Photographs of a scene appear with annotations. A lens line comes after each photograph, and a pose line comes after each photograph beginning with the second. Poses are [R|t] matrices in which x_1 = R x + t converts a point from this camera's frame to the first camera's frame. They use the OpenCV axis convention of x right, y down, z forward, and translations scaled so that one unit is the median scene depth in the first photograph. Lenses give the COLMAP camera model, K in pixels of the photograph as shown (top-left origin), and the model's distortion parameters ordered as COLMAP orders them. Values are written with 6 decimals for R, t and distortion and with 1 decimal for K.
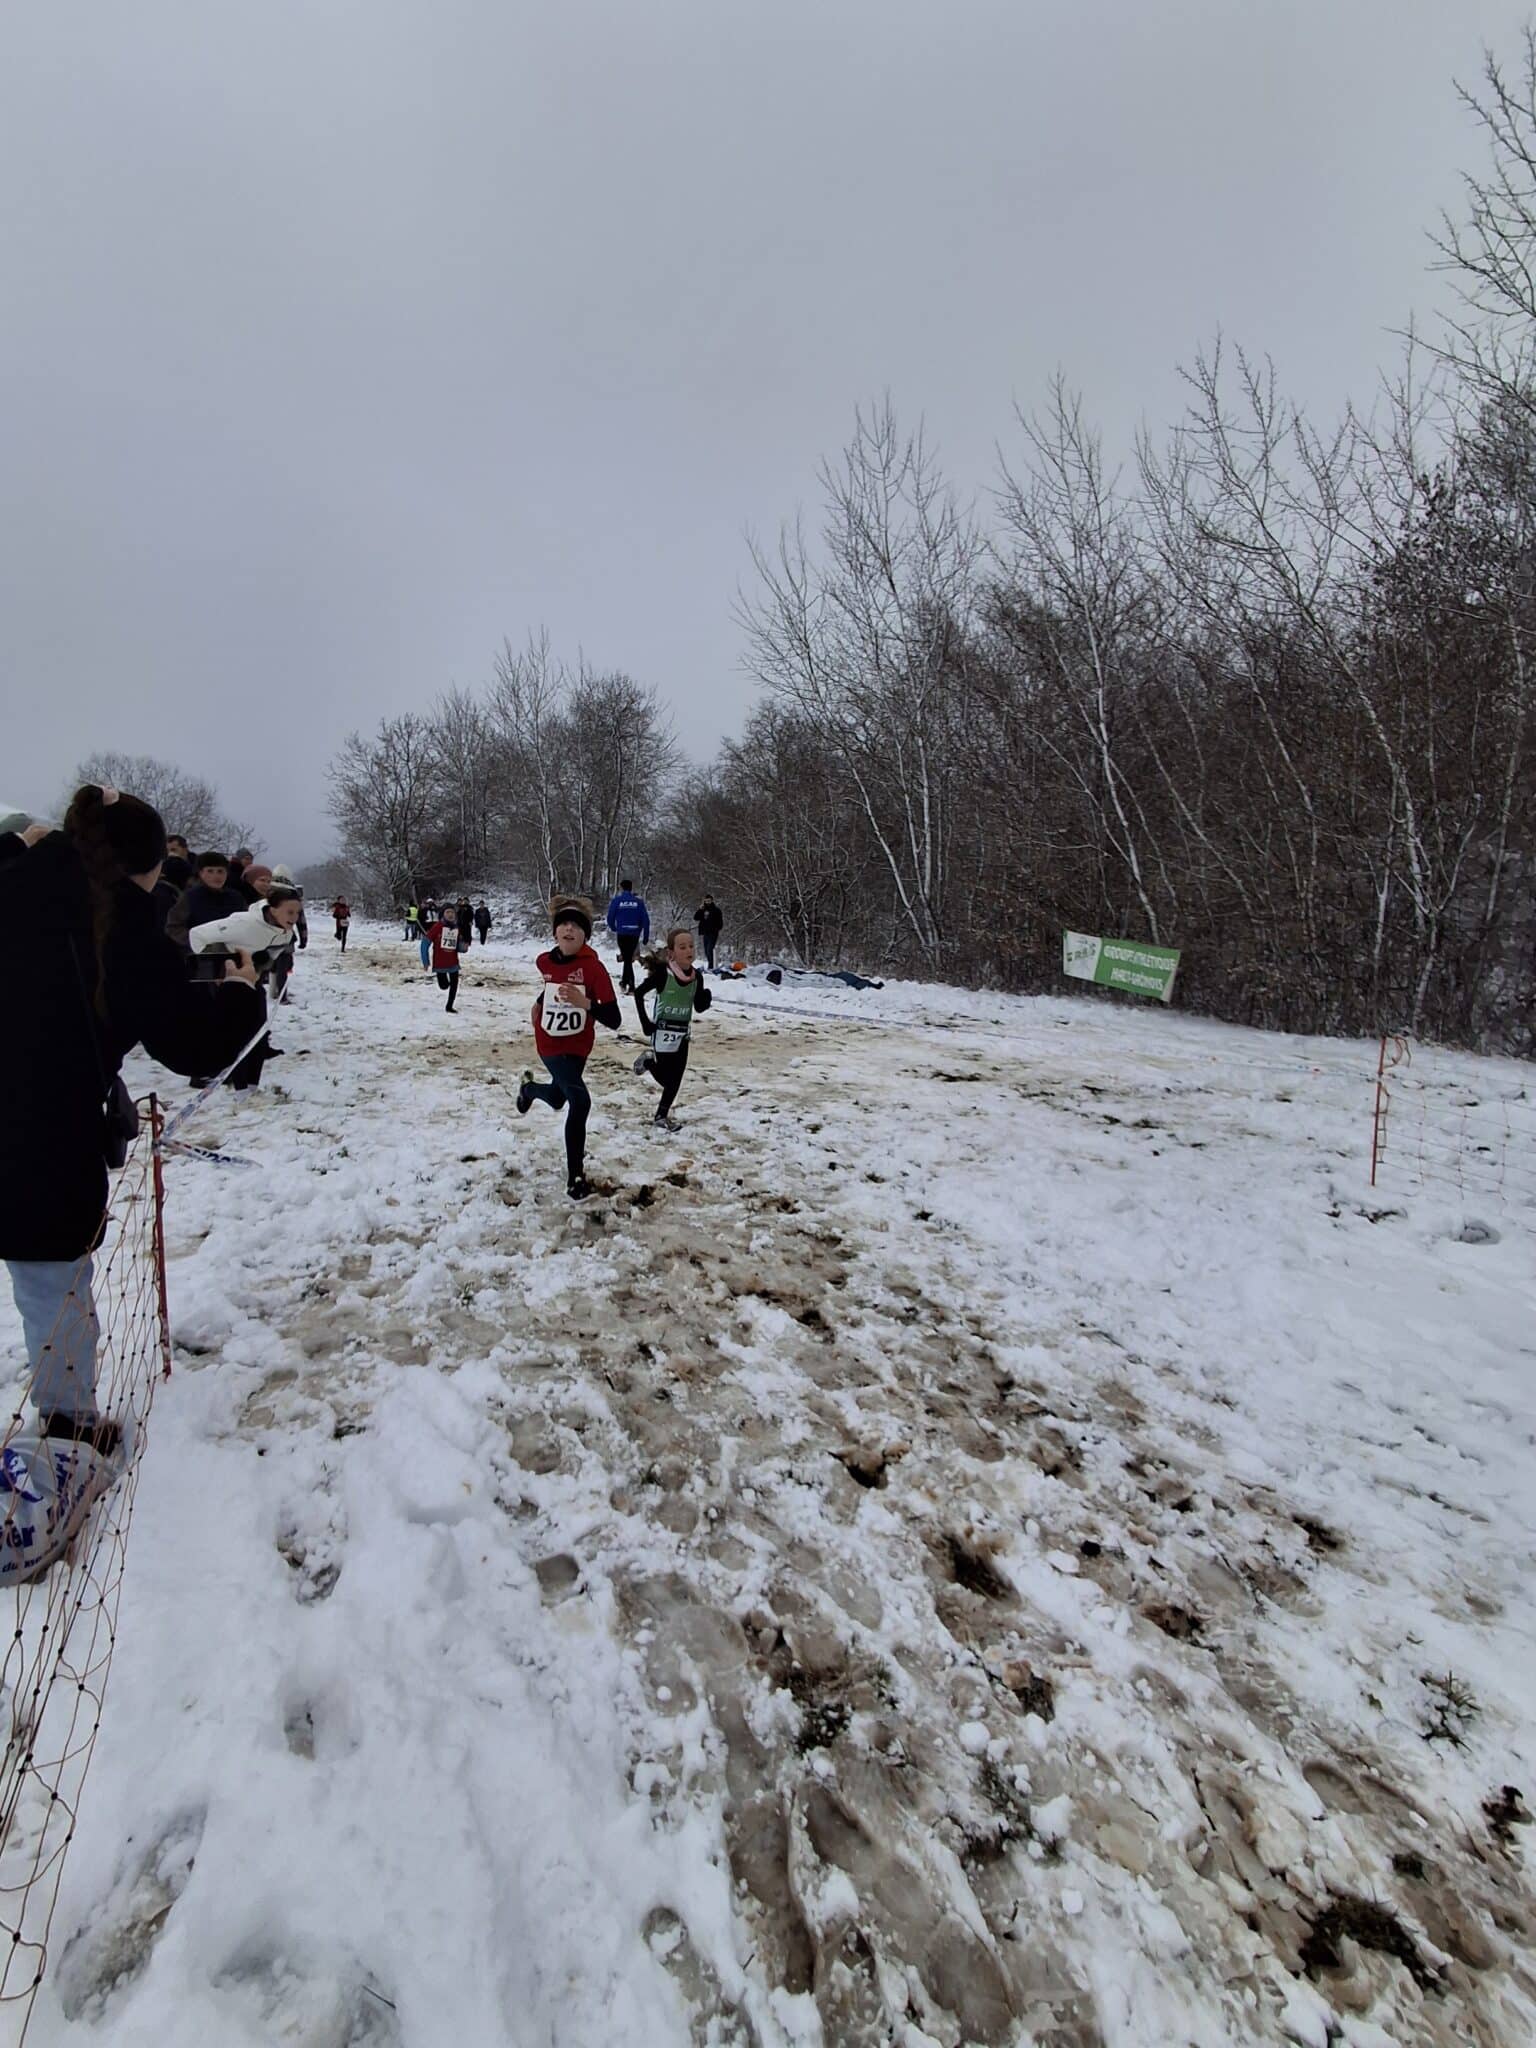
lens RADIAL K [[956.3, 0, 759.9], [0, 956.3, 1049.0], [0, 0, 1]] dist [0.006685, 0.005903]
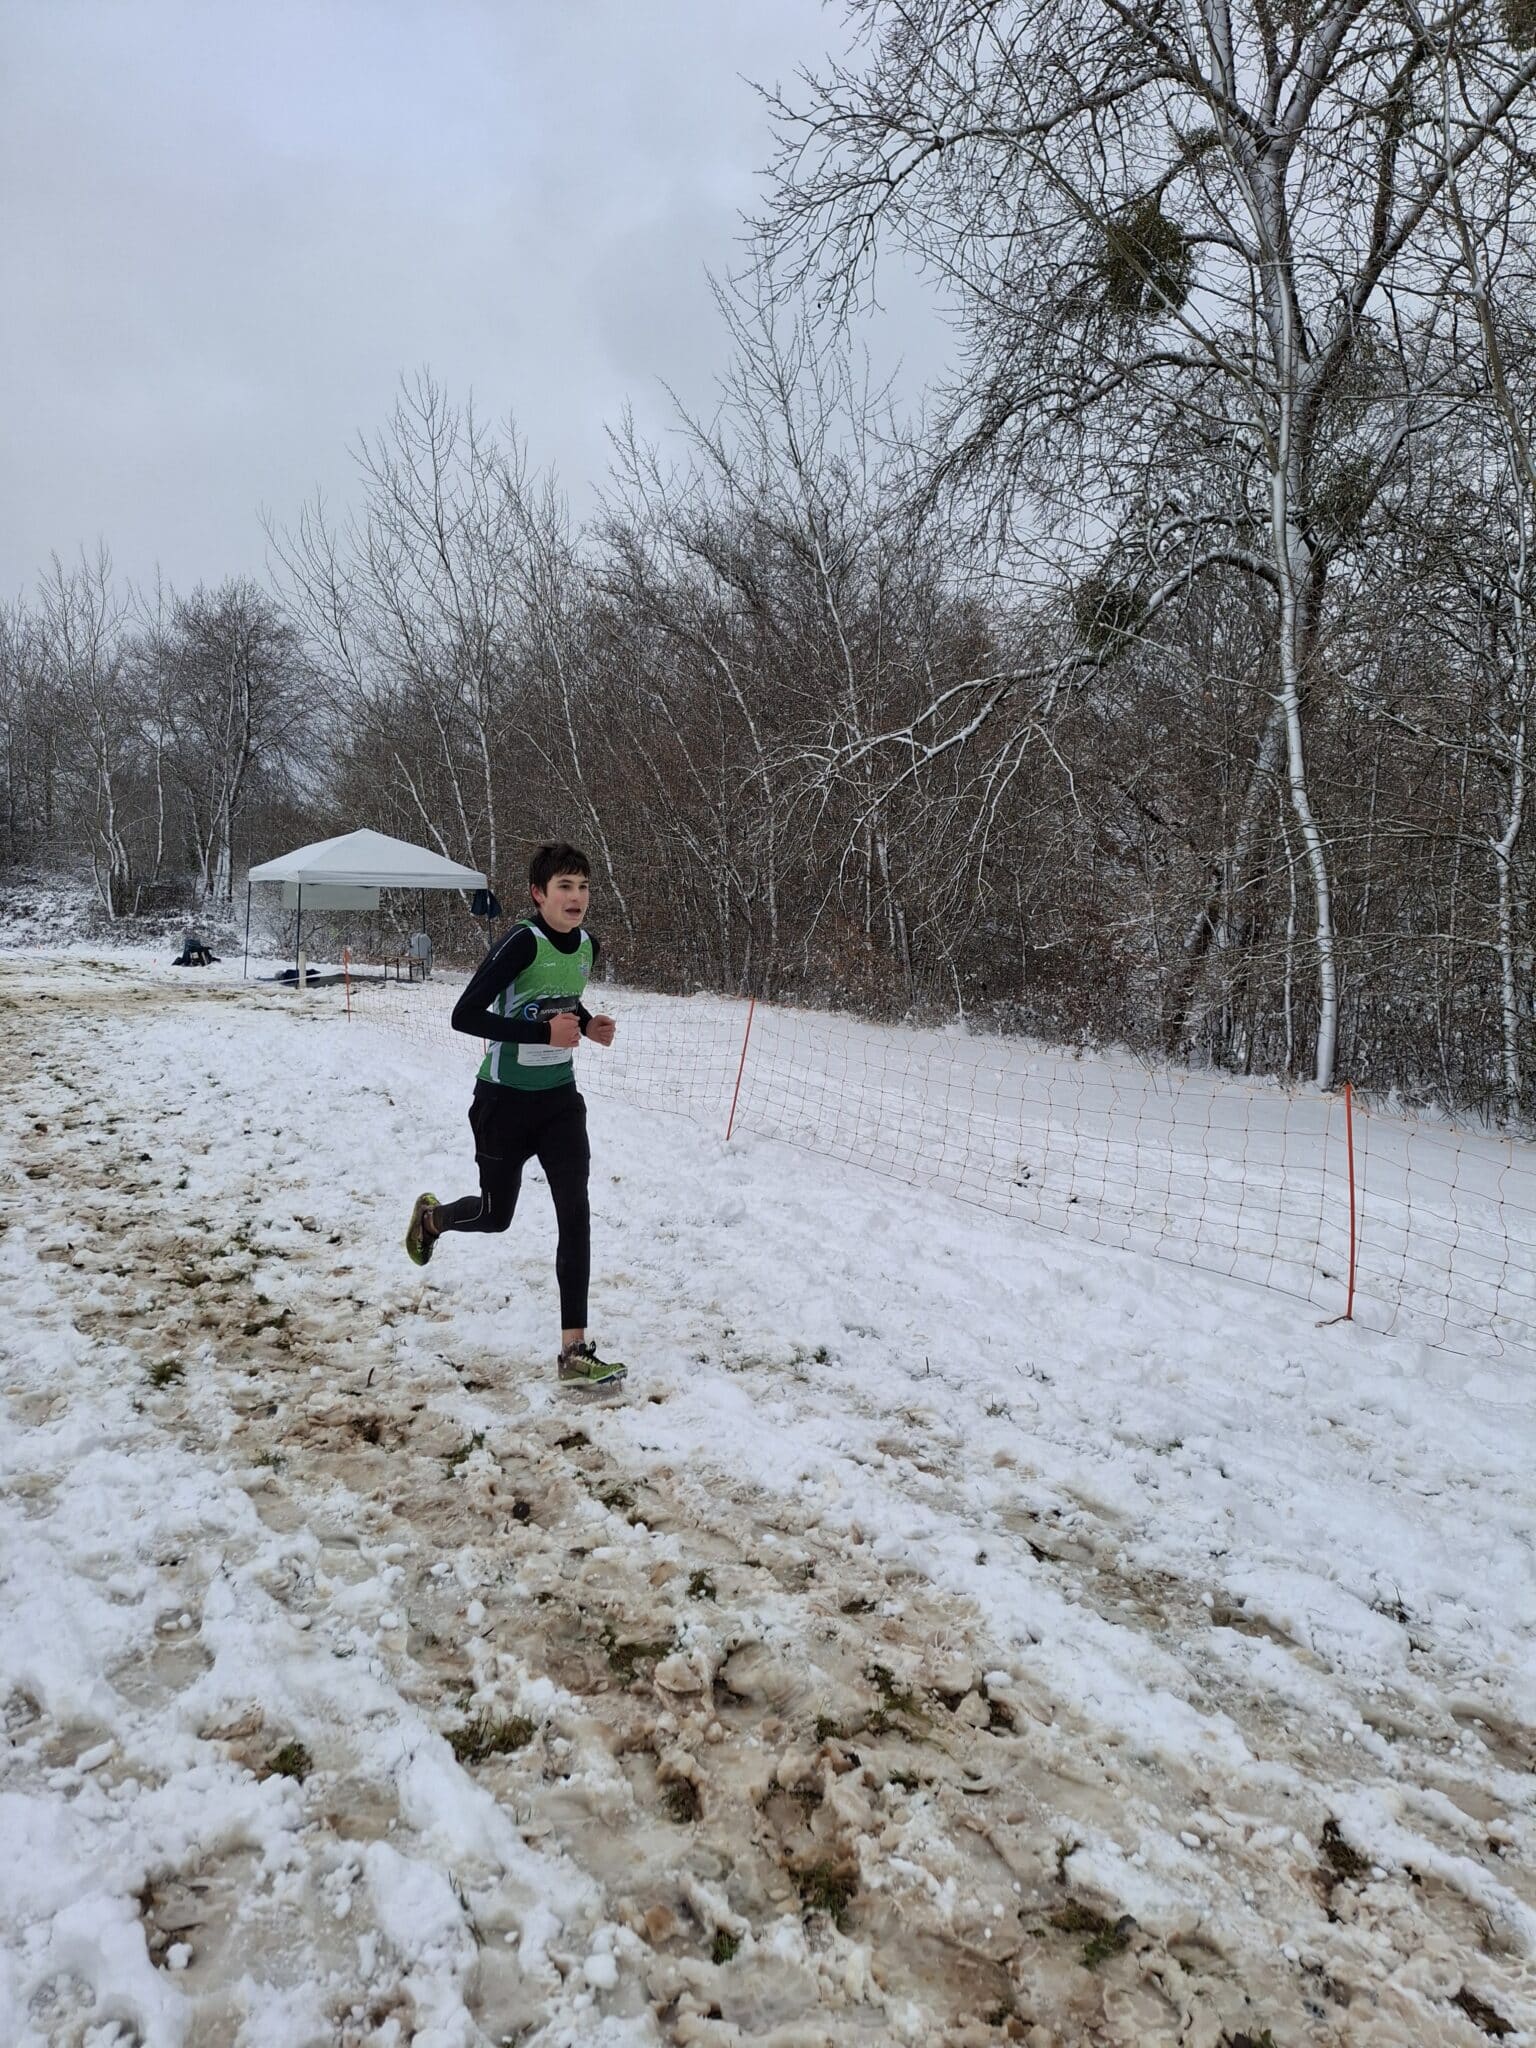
lens RADIAL K [[1527.4, 0, 801.8], [0, 1527.4, 1022.5], [0, 0, 1]] dist [0.044693, -0.056706]
pose [[0.987770, -0.020847, 0.154516, 1.672195], [0.031480, 0.997277, -0.066691, 0.597656], [-0.152705, 0.070739, 0.985737, -3.631729]]
